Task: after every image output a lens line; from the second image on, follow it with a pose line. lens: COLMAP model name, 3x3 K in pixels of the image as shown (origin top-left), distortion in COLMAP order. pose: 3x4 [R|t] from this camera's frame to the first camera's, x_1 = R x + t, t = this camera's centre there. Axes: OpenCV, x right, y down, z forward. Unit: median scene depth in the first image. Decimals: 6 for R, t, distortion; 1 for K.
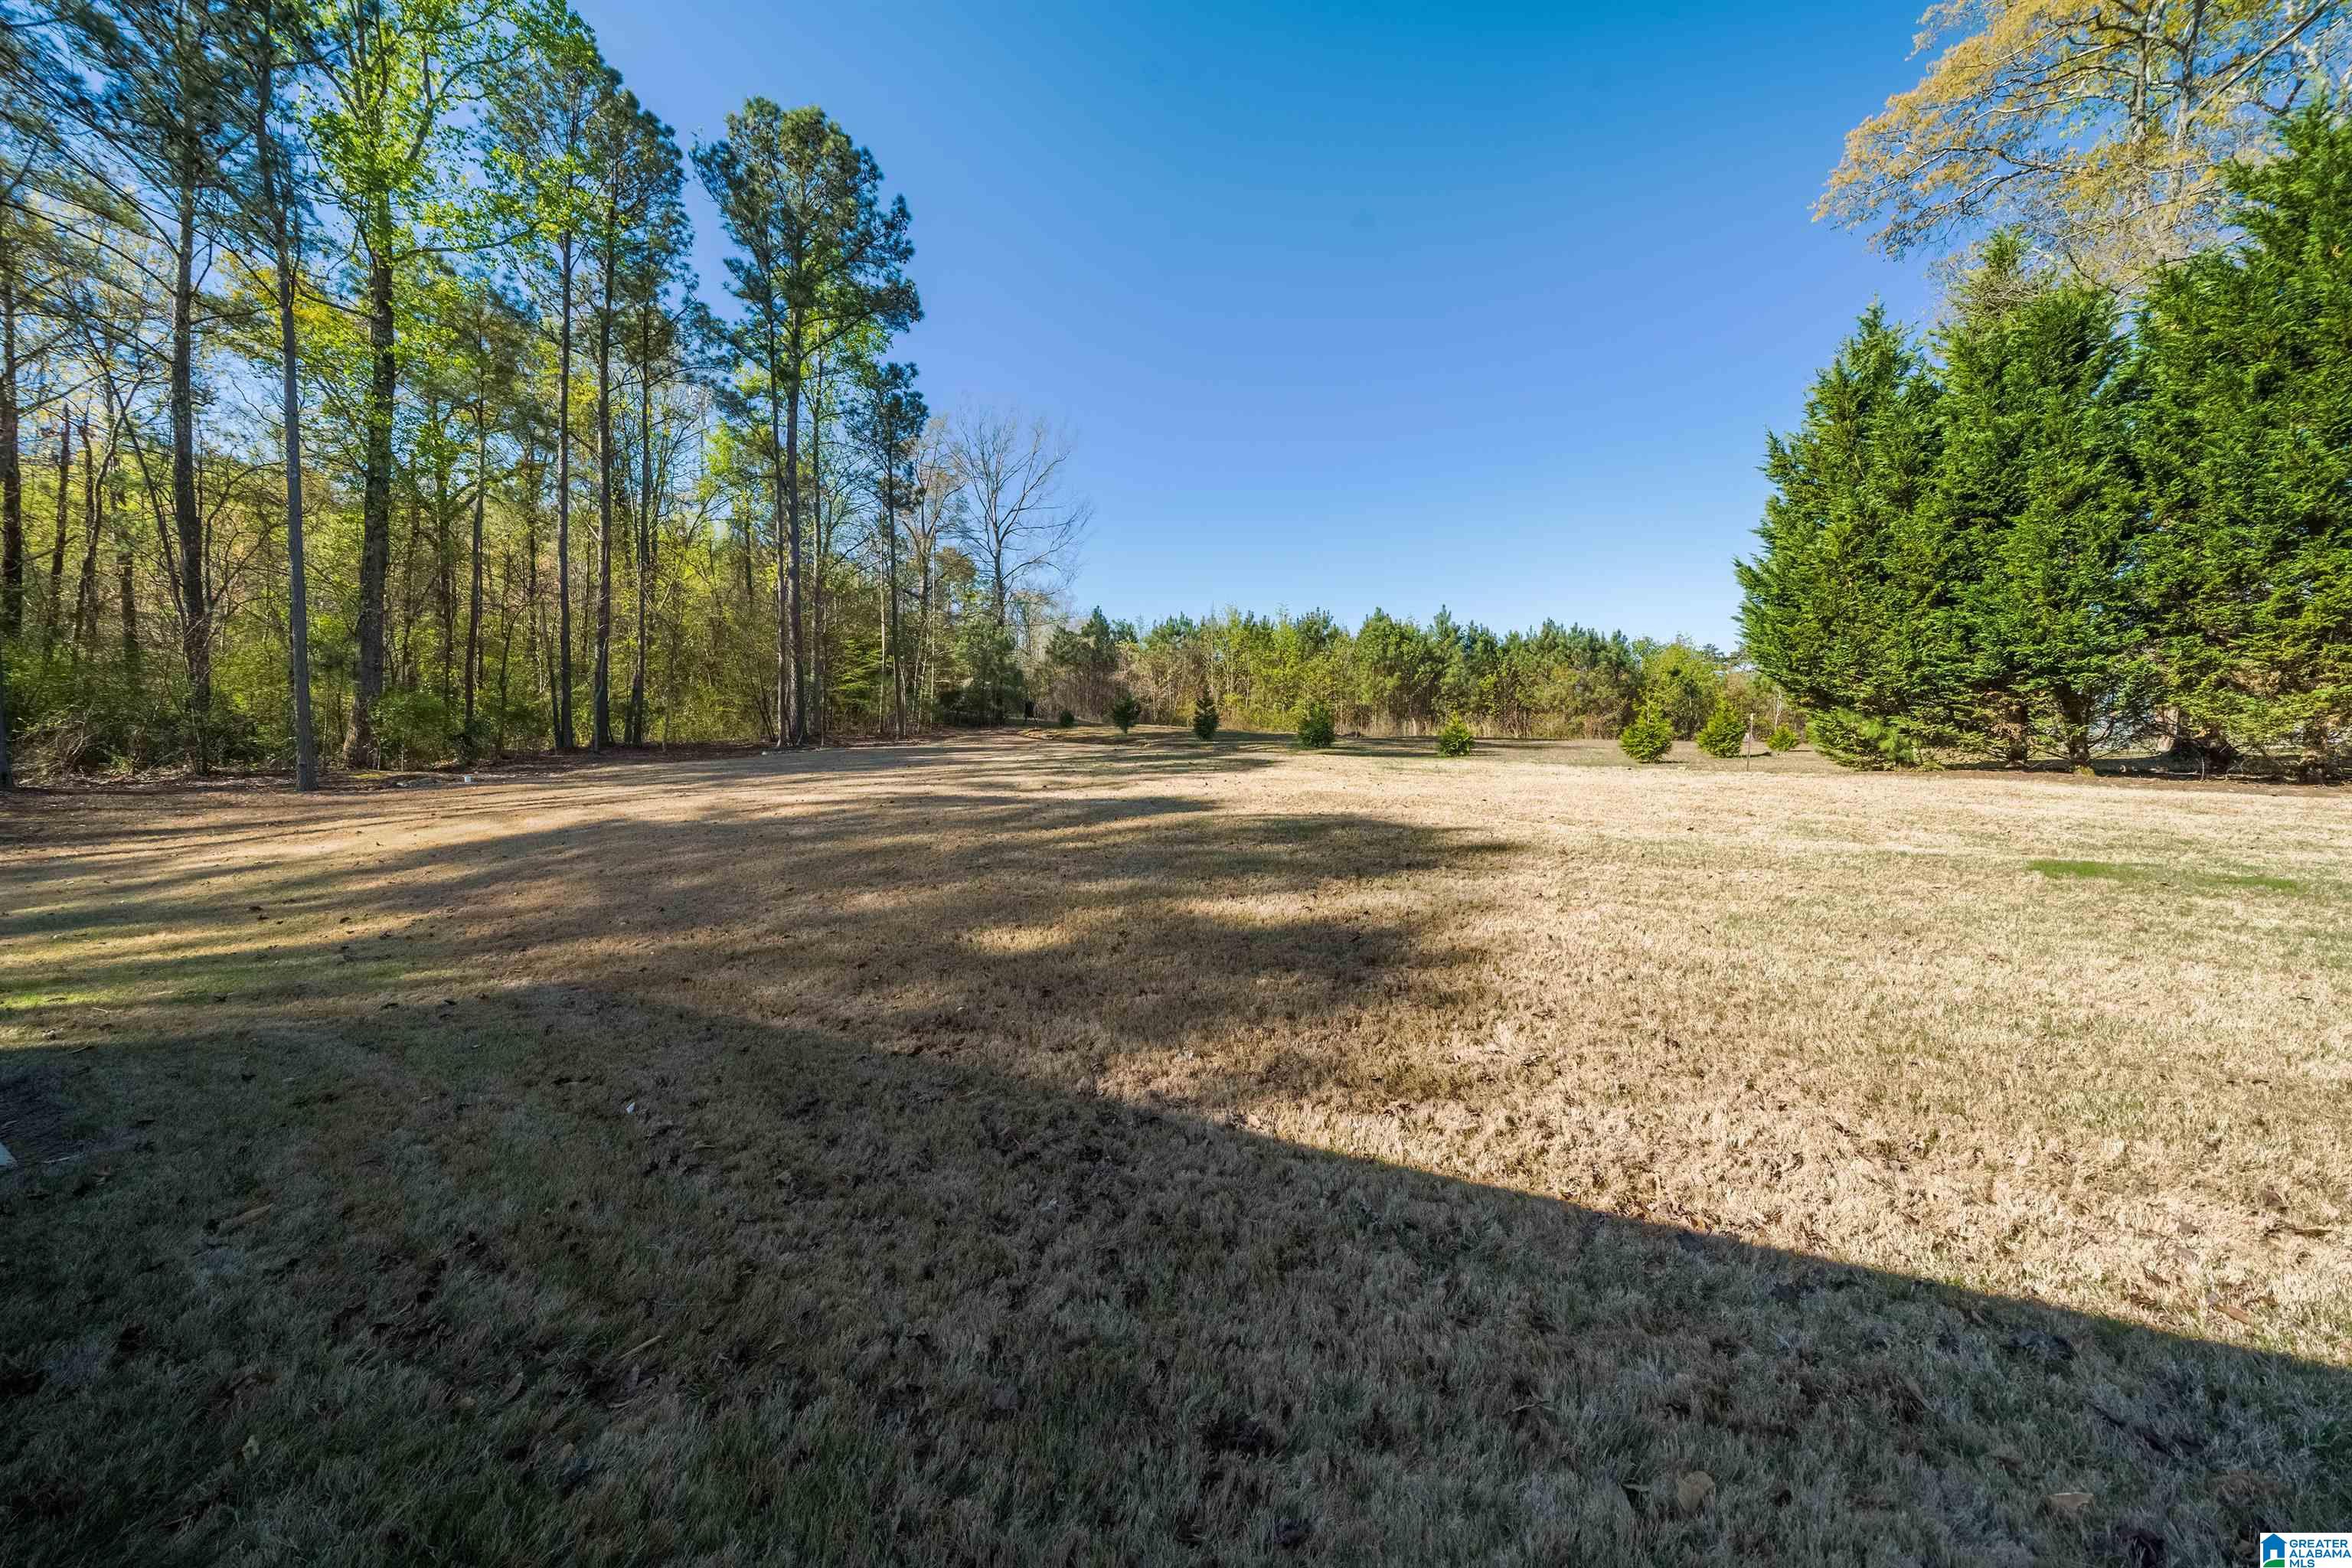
lens RADIAL K [[814.2, 0, 1179.5], [0, 814.2, 792.3], [0, 0, 1]] dist [0.000678, -0.000052]
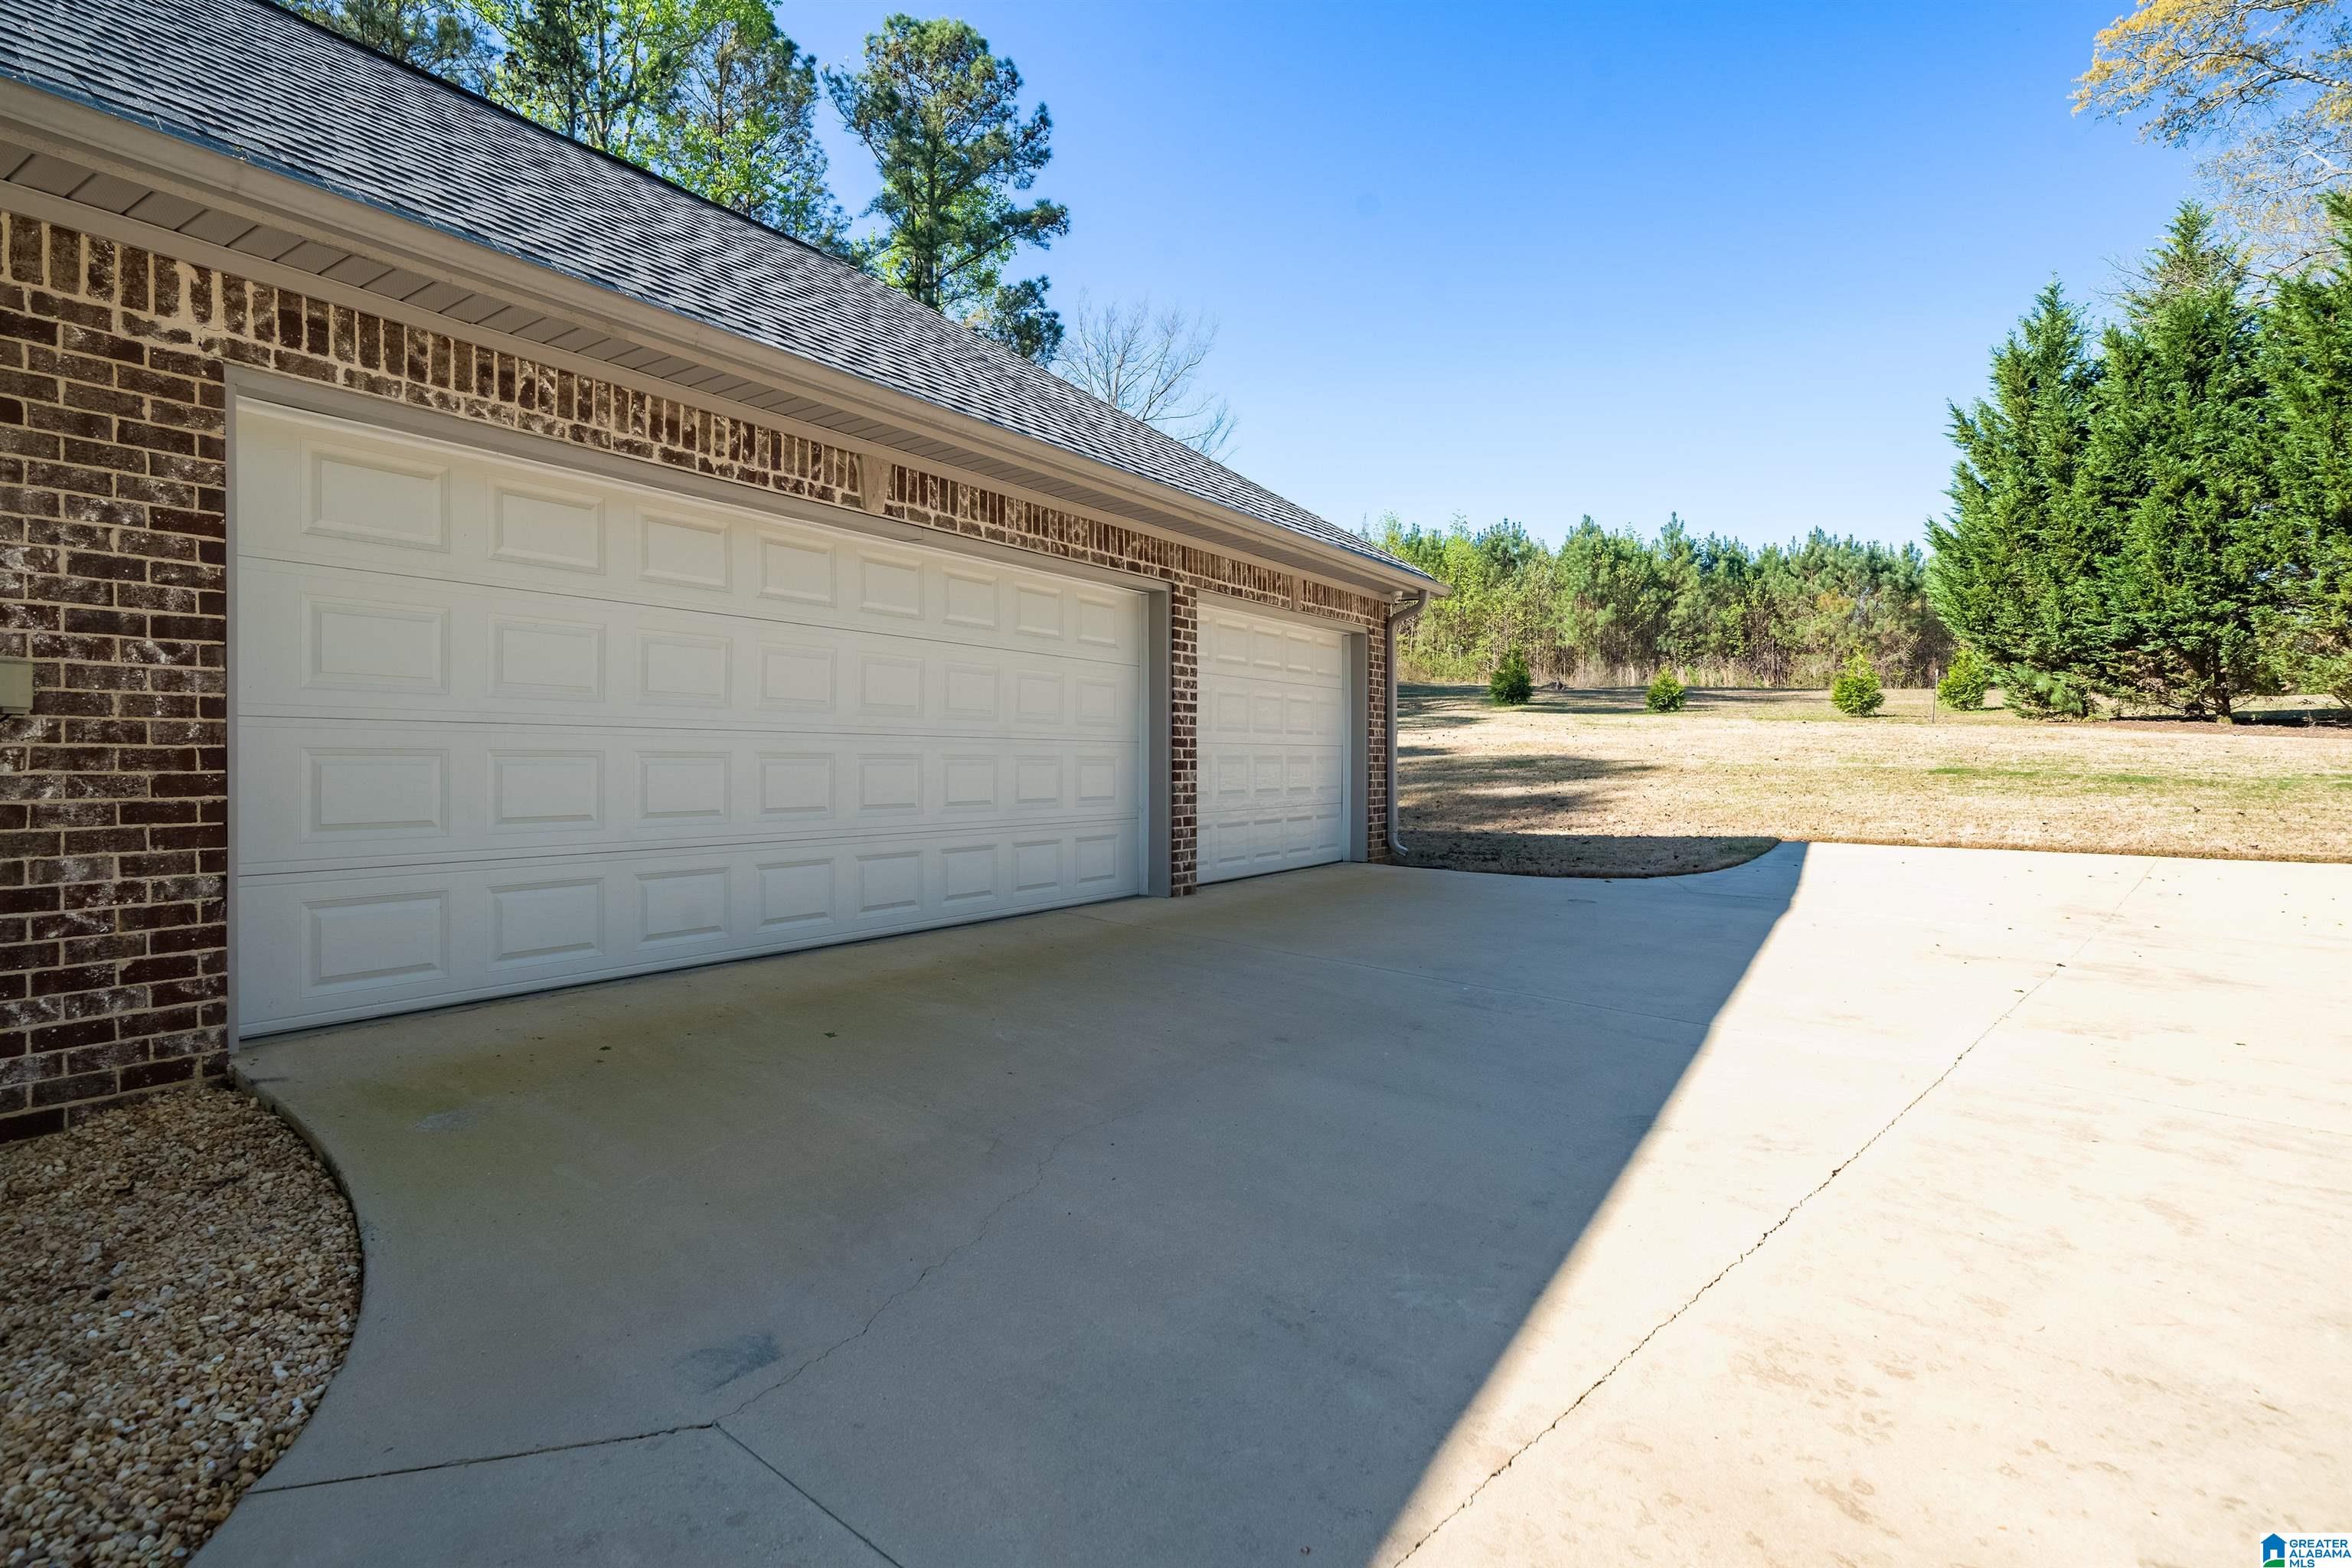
lens RADIAL K [[1252.4, 0, 1172.2], [0, 1252.4, 768.3], [0, 0, 1]] dist [-0.002397, 0.000672]
pose [[0.996260, -0.005578, -0.086226, -0.079870], [0.005437, 0.999983, -0.001875, 0.015990], [0.086235, 0.001399, 0.996274, -0.379443]]
